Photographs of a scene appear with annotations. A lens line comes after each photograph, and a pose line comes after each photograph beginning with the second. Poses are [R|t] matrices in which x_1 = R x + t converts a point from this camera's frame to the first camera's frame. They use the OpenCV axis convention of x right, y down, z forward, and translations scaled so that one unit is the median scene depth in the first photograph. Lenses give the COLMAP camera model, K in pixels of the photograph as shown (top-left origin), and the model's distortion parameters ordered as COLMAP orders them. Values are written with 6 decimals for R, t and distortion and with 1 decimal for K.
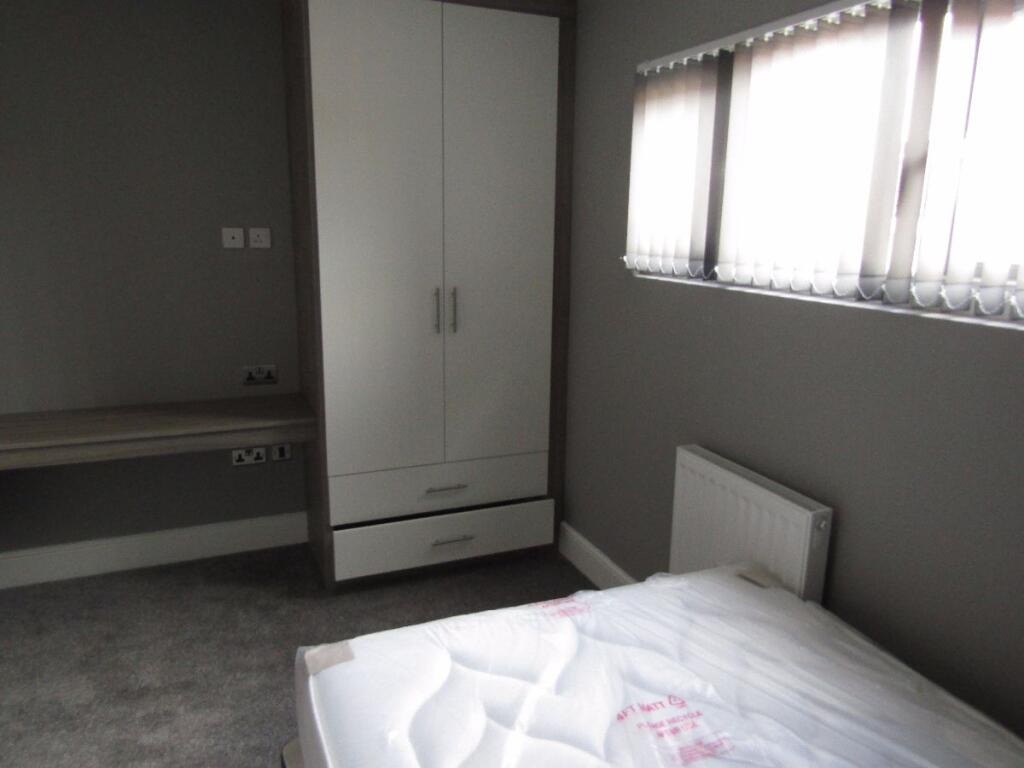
lens RADIAL K [[741.9, 0, 512.0], [0, 741.9, 384.0], [0, 0, 1]] dist [0.003054, -0.002862]
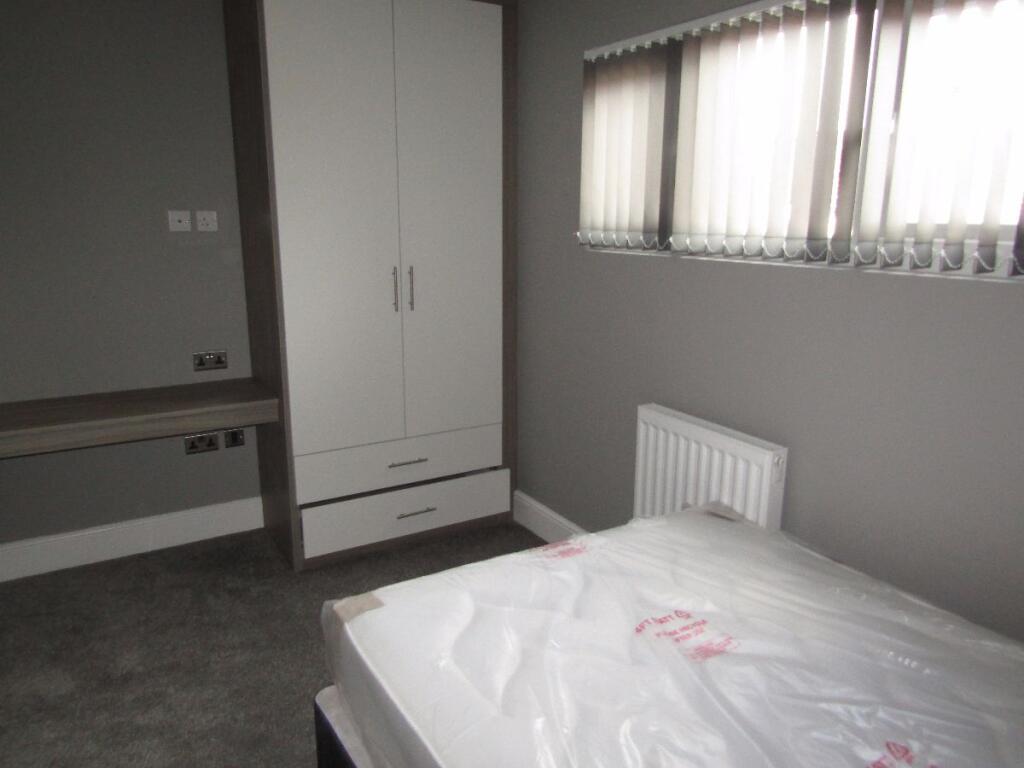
lens RADIAL K [[744.8, 0, 512.0], [0, 744.8, 384.0], [0, 0, 1]] dist [-0.001465, 0.001878]
pose [[0.989814, -0.042409, 0.135900, -0.111841], [0.041027, 0.999074, 0.012960, 0.032859], [-0.136324, -0.007253, 0.990638, -0.055176]]
